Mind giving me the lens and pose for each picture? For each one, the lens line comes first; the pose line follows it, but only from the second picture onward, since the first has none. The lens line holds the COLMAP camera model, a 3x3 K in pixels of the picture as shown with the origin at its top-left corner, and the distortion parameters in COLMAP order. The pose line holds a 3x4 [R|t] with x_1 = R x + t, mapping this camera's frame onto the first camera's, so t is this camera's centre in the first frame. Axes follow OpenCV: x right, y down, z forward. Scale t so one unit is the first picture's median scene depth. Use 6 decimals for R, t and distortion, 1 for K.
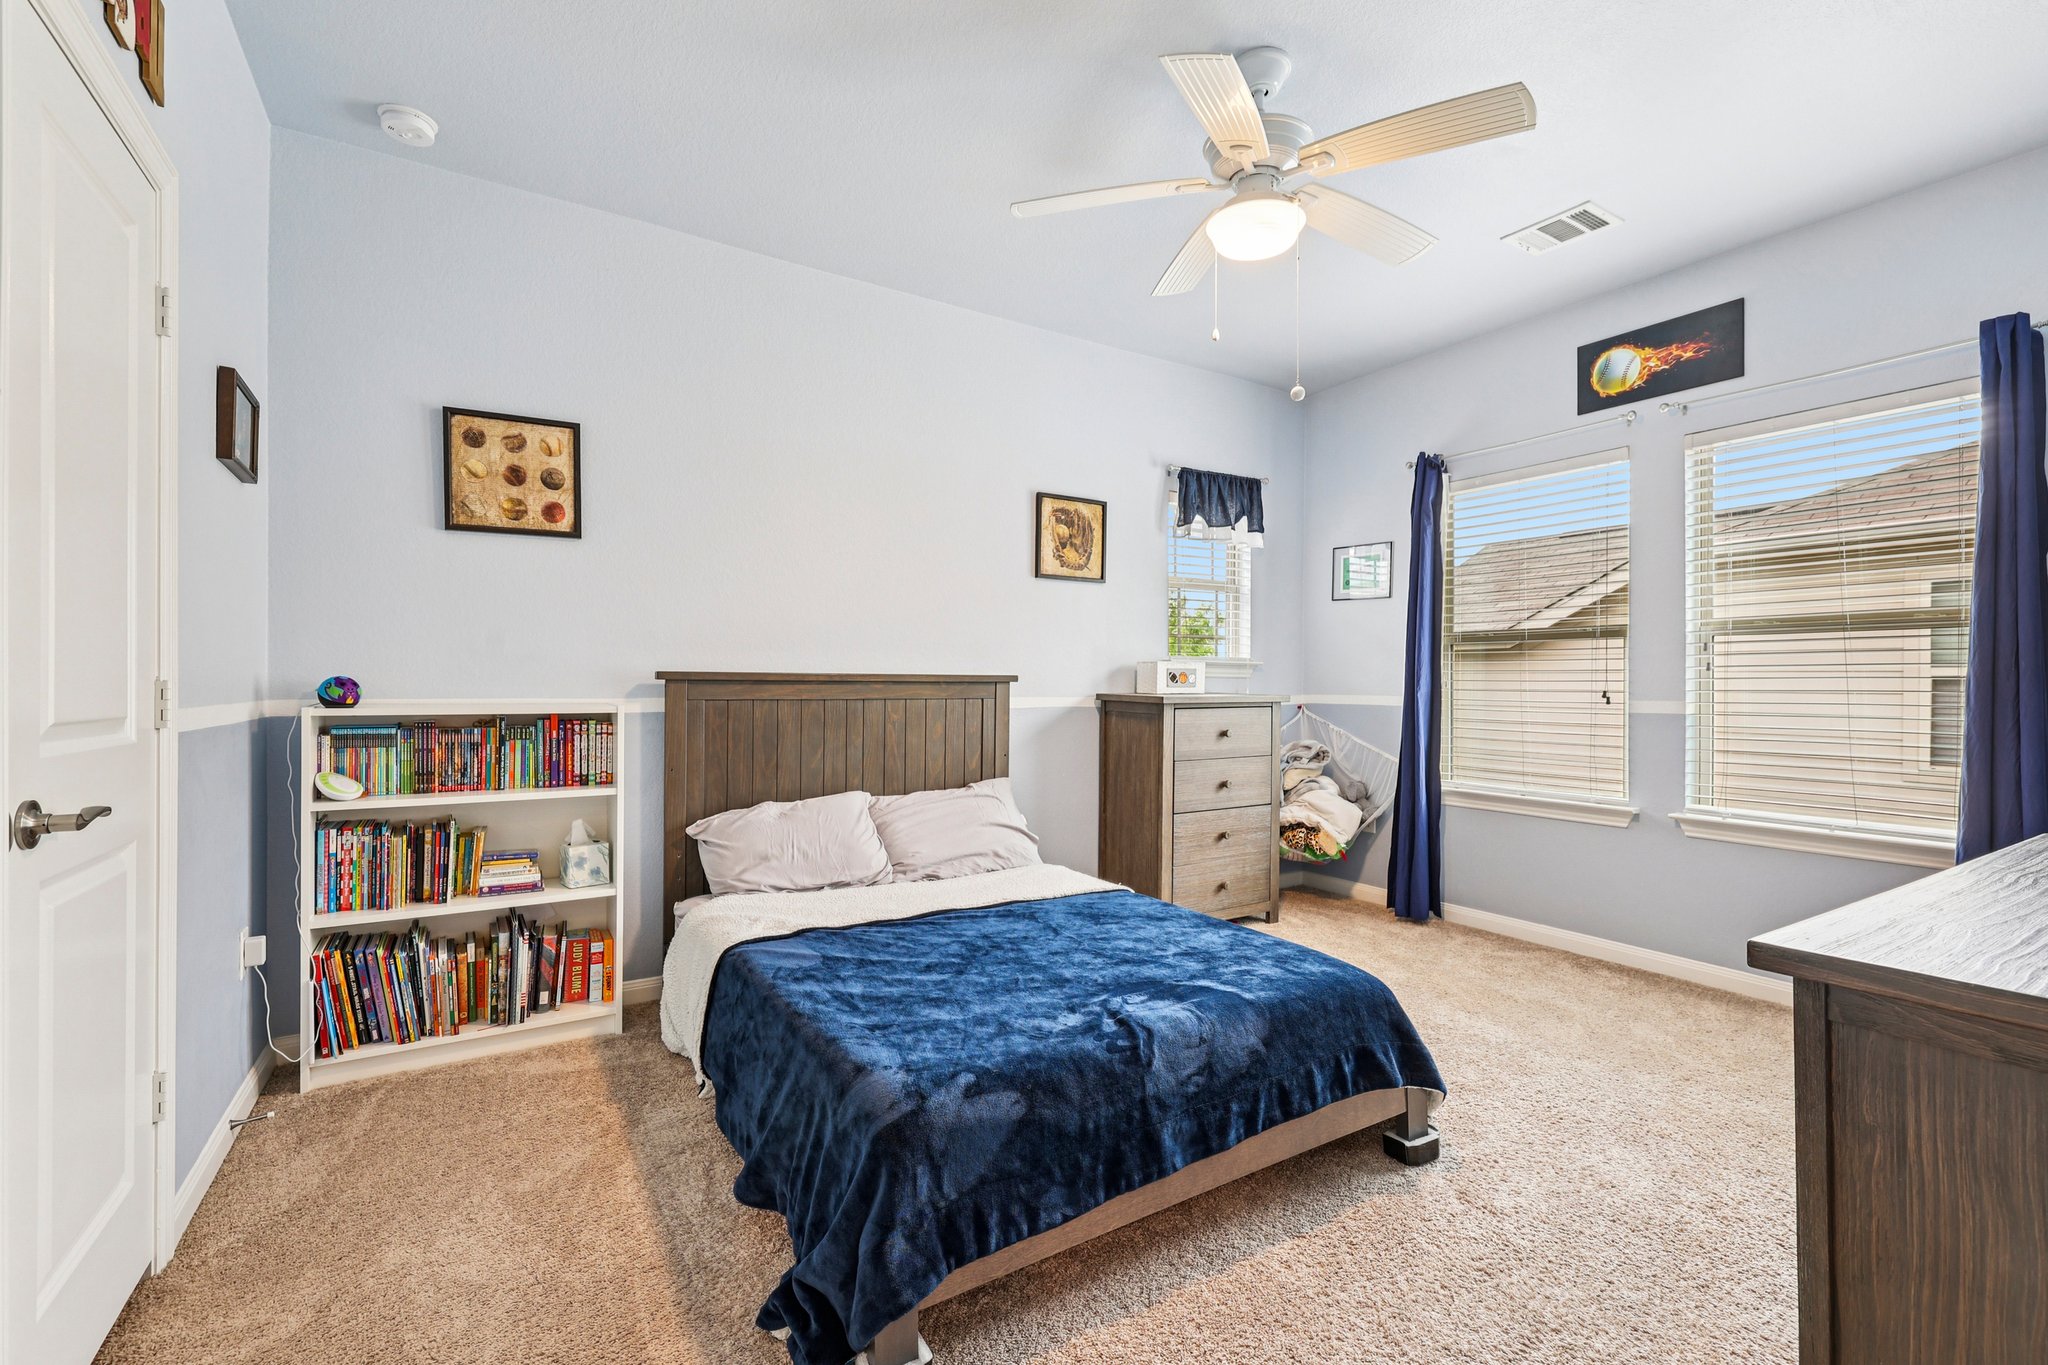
lens RADIAL K [[874.6, 0, 1028.6], [0, 874.6, 688.7], [0, 0, 1]] dist [0.001233, 0.000166]
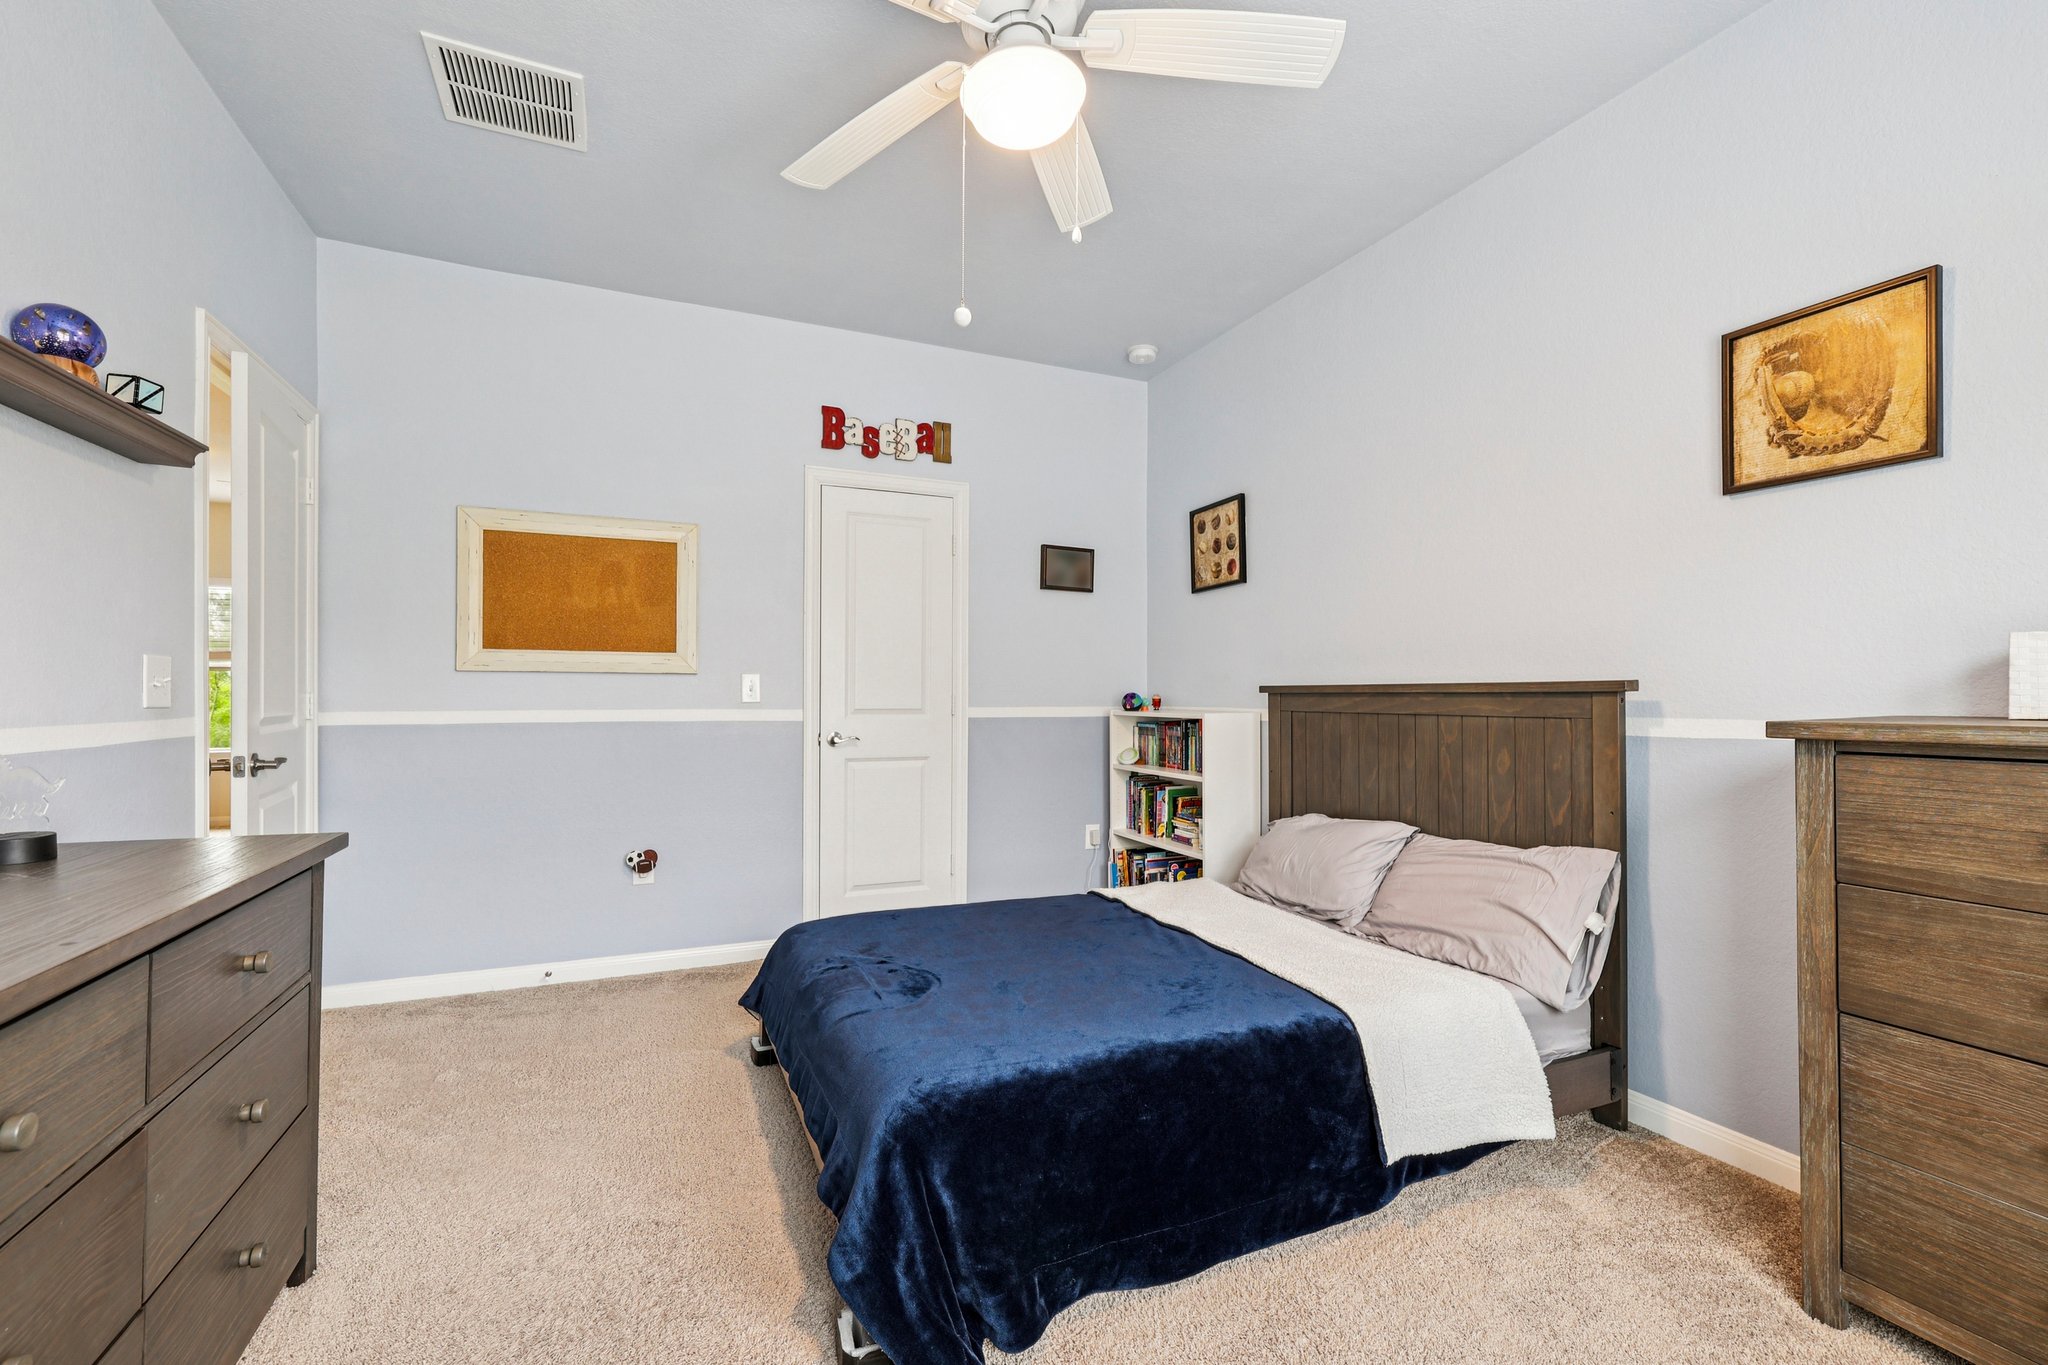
lens RADIAL K [[874.6, 0, 1028.6], [0, 874.6, 688.7], [0, 0, 1]] dist [0.001233, 0.000166]
pose [[-0.133787, -0.012278, -0.990934, 0.789458], [-0.004909, 0.999919, -0.011727, -0.000650], [0.990998, 0.003296, -0.133836, 0.860533]]
